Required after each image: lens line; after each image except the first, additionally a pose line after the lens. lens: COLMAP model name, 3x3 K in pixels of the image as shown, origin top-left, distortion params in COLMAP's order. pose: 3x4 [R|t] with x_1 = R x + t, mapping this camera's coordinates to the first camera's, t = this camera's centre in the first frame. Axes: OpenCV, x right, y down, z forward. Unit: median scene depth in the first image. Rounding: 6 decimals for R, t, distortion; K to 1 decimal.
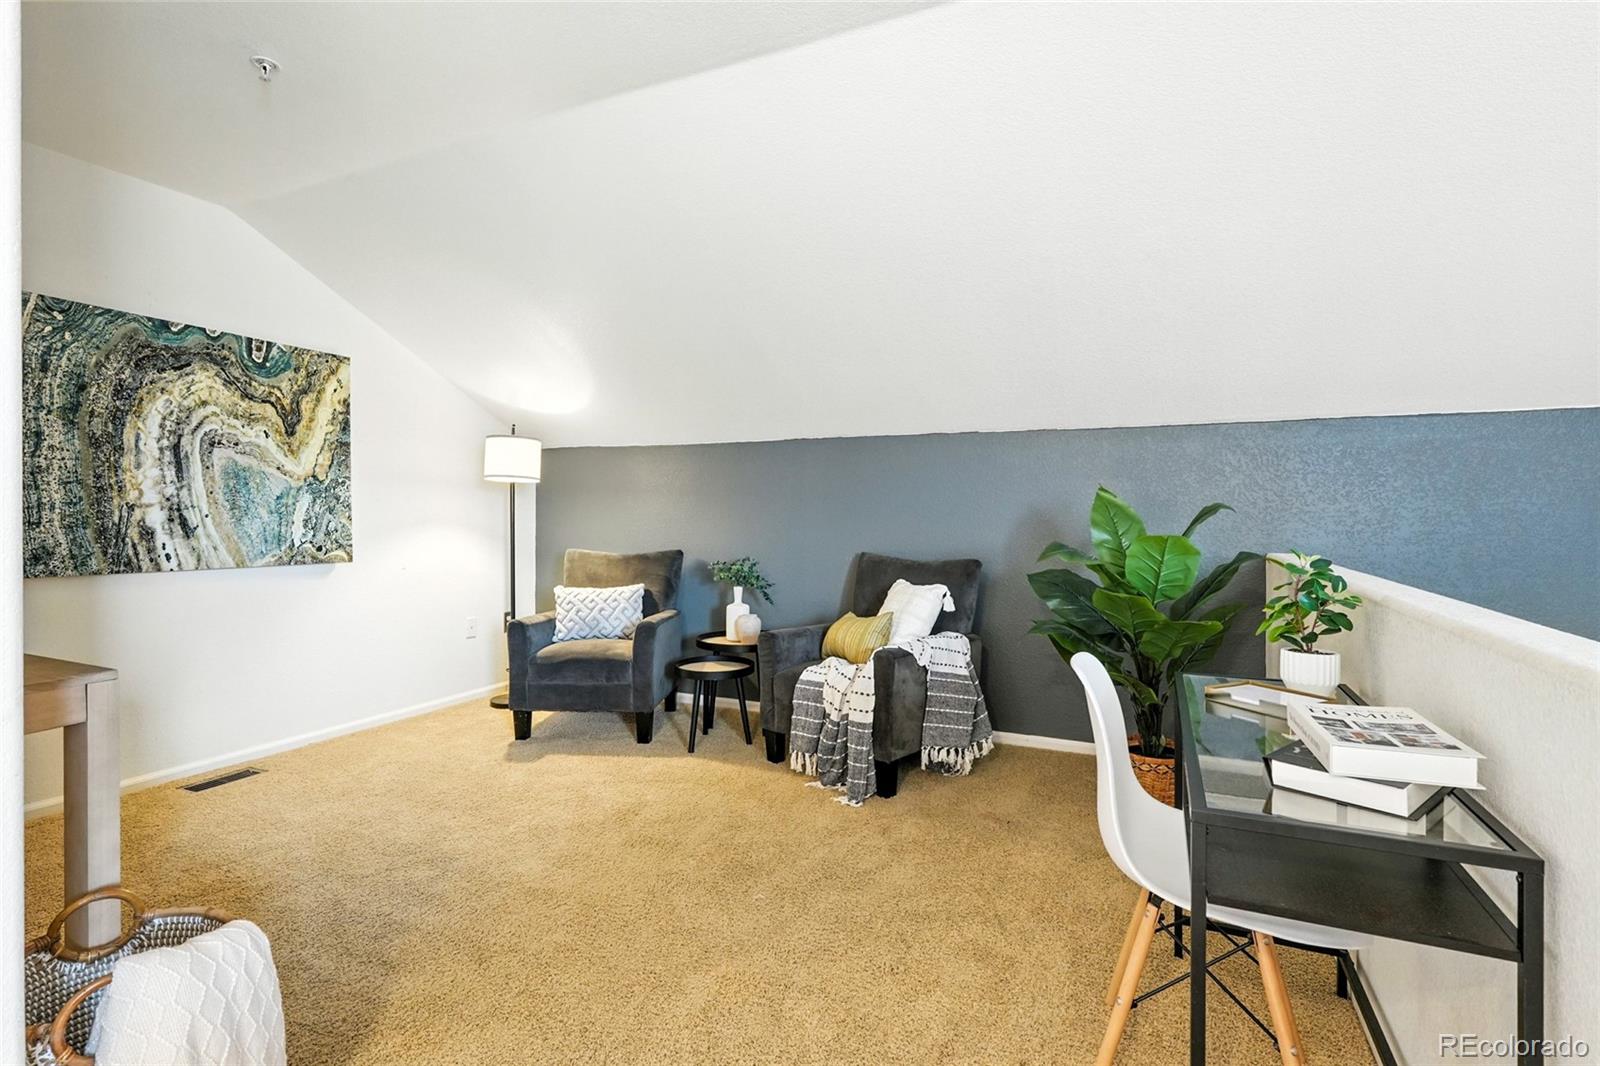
lens RADIAL K [[722.0, 0, 803.2], [0, 722.0, 521.1], [0, 0, 1]] dist [-0.002093, -0.000209]
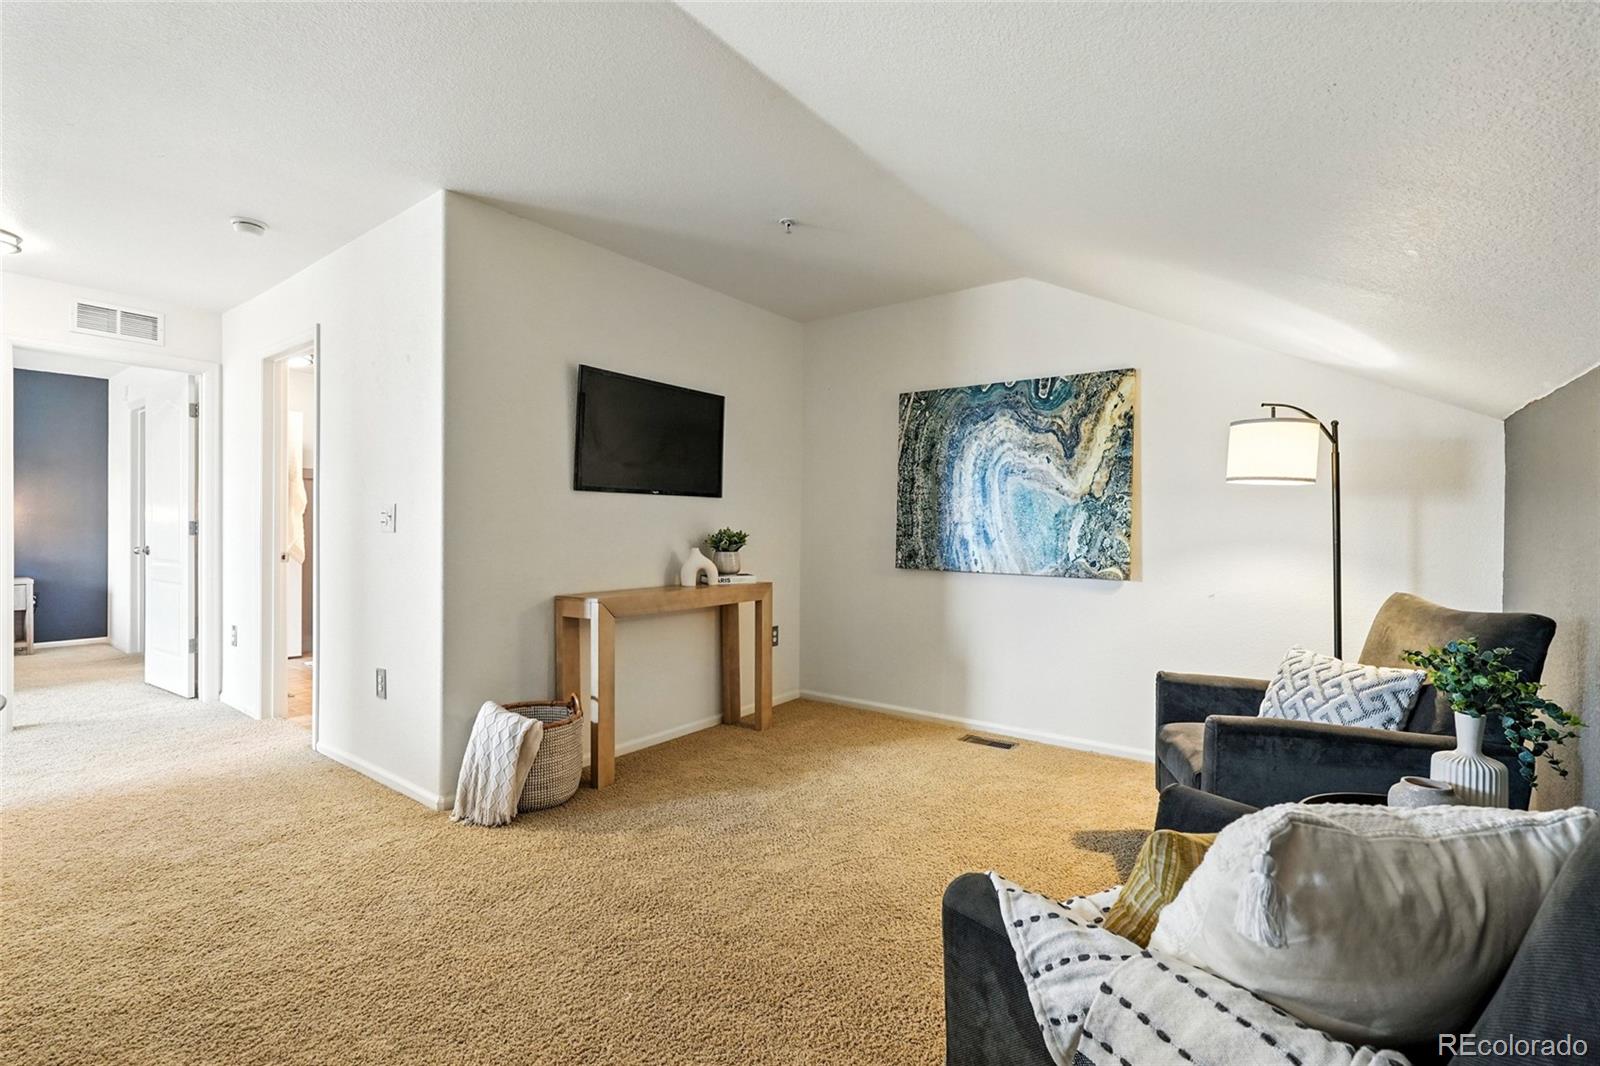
lens RADIAL K [[722.0, 0, 801.3], [0, 722.0, 529.4], [0, 0, 1]] dist [-0.002093, -0.000209]
pose [[-0.190382, 0.003012, -0.981706, 0.445423], [-0.015198, 0.999866, 0.006015, -0.011992], [0.981592, 0.016065, -0.190311, 0.837147]]
